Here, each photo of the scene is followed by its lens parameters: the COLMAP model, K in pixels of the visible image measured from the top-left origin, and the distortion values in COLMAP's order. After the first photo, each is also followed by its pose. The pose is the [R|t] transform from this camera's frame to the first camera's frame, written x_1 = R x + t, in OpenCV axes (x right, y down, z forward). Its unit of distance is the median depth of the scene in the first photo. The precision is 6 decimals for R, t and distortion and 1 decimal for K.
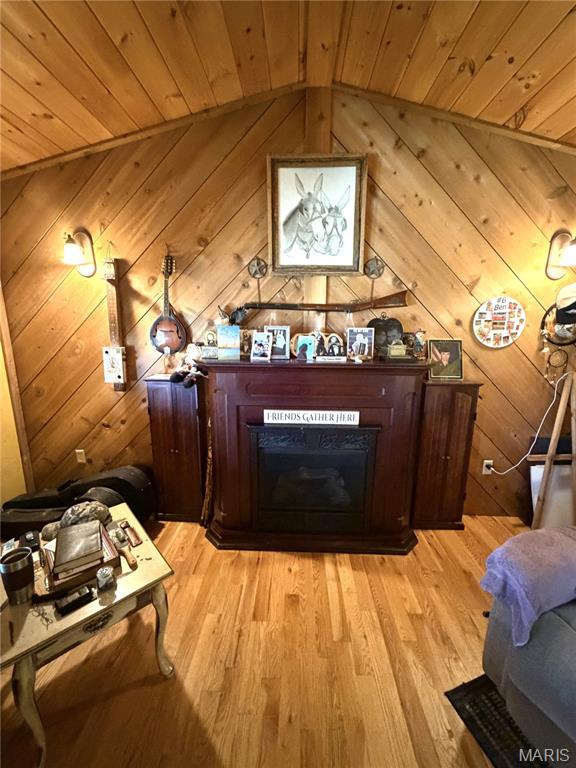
lens RADIAL K [[305.8, 0, 292.0], [0, 305.8, 380.8], [0, 0, 1]] dist [0.000635, 0.000385]
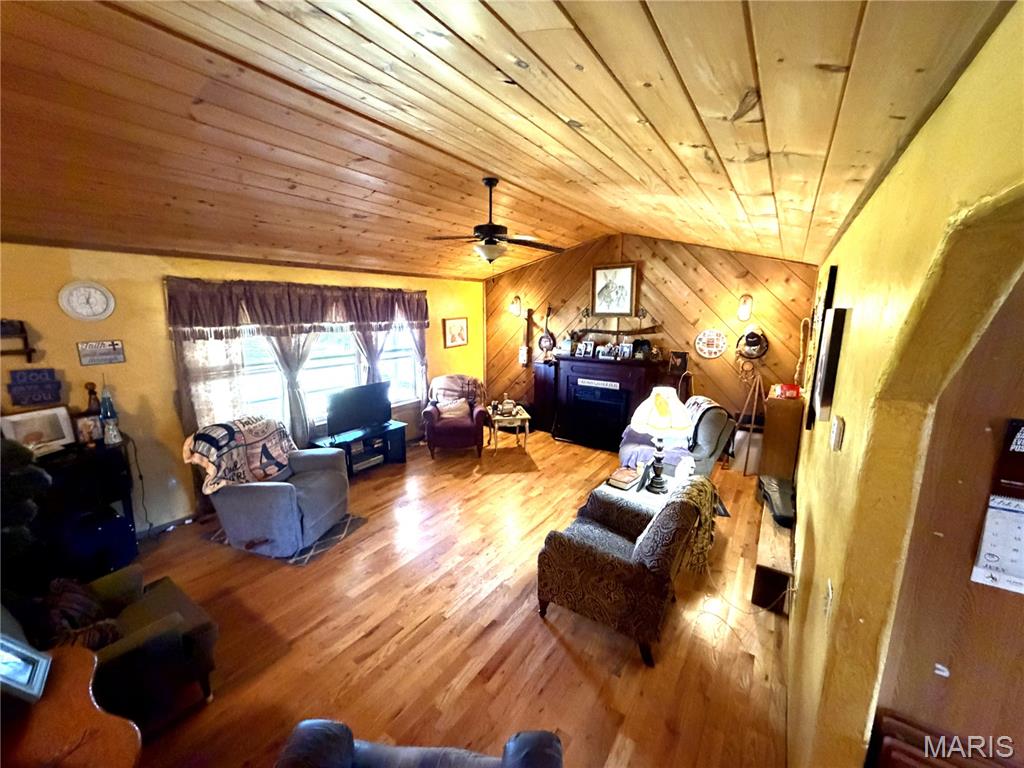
lens RADIAL K [[407.7, 0, 506.7], [0, 407.7, 383.3], [0, 0, 1]] dist [0.000635, 0.000385]
pose [[0.841805, 0.093153, -0.531683, 0.975644], [-0.103560, 0.994570, 0.010289, 0.141363], [0.529754, 0.046400, 0.846881, -1.668573]]
